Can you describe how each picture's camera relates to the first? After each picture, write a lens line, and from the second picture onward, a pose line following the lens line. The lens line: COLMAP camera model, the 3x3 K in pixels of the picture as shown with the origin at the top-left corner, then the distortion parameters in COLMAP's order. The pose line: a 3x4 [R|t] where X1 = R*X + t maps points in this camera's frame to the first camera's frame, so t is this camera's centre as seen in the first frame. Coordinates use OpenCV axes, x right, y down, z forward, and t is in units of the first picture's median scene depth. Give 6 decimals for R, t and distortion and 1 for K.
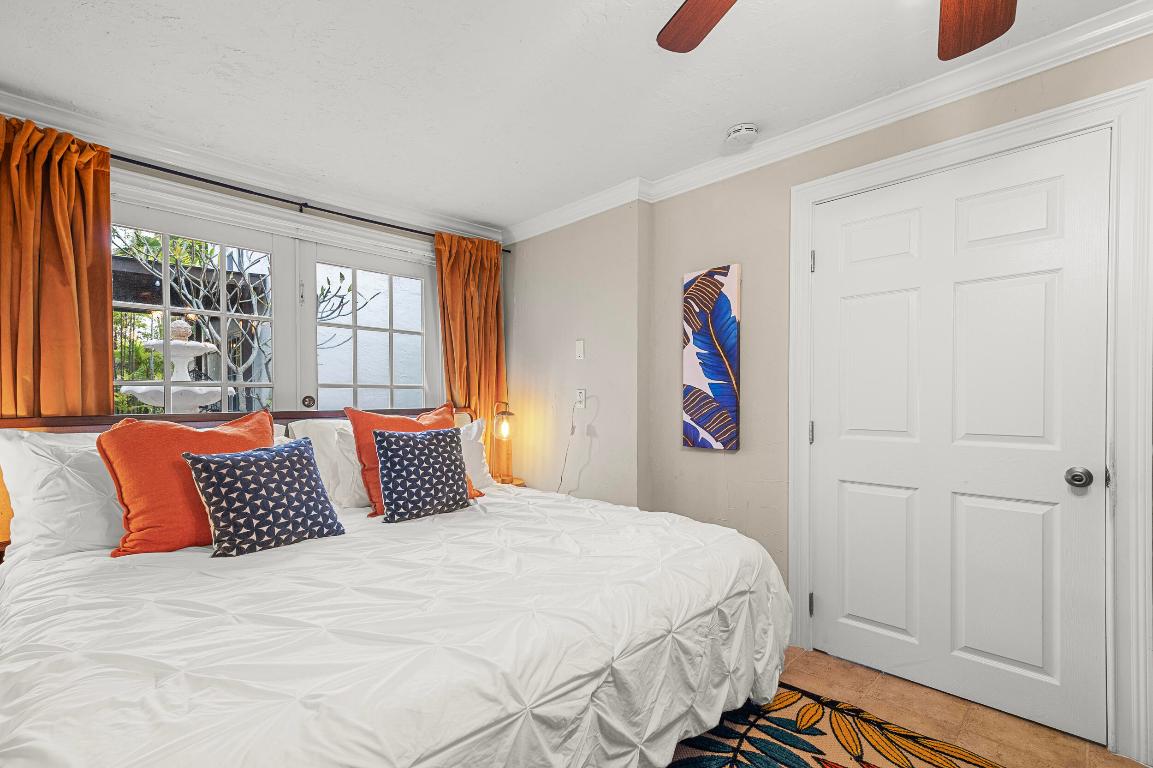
lens RADIAL K [[516.9, 0, 584.2], [0, 516.9, 401.5], [0, 0, 1]] dist [0.003856, -0.000018]
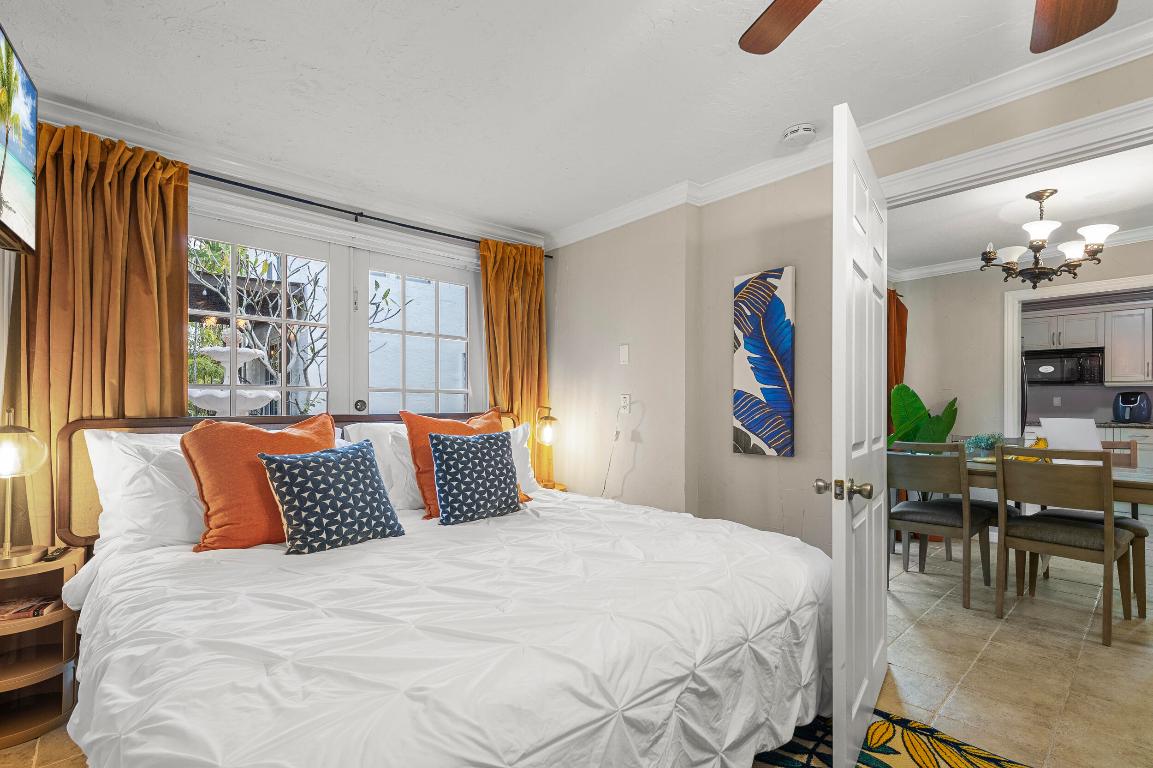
lens RADIAL K [[523.2, 0, 576.7], [0, 523.2, 400.2], [0, 0, 1]] dist [0.000529, 0.000208]
pose [[0.998196, 0.003379, -0.059940, -0.070417], [-0.004295, 0.999876, -0.015159, 0.005566], [0.059881, 0.015390, 0.998087, -0.011323]]
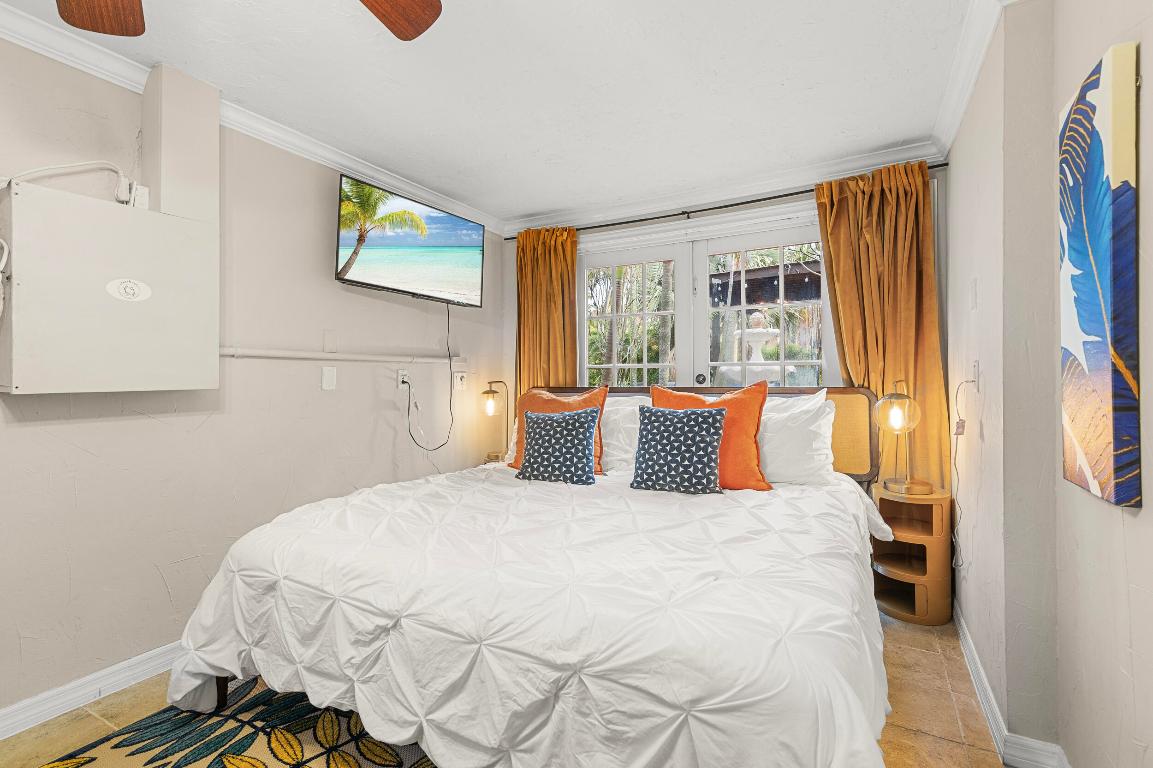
lens RADIAL K [[501.4, 0, 605.2], [0, 501.4, 365.9], [0, 0, 1]] dist [0.001044, 0.000080]
pose [[0.288745, -0.008818, -0.957365, 0.778159], [0.005211, 0.999957, -0.007639, -0.027402], [0.957392, -0.002783, 0.288779, 0.741003]]
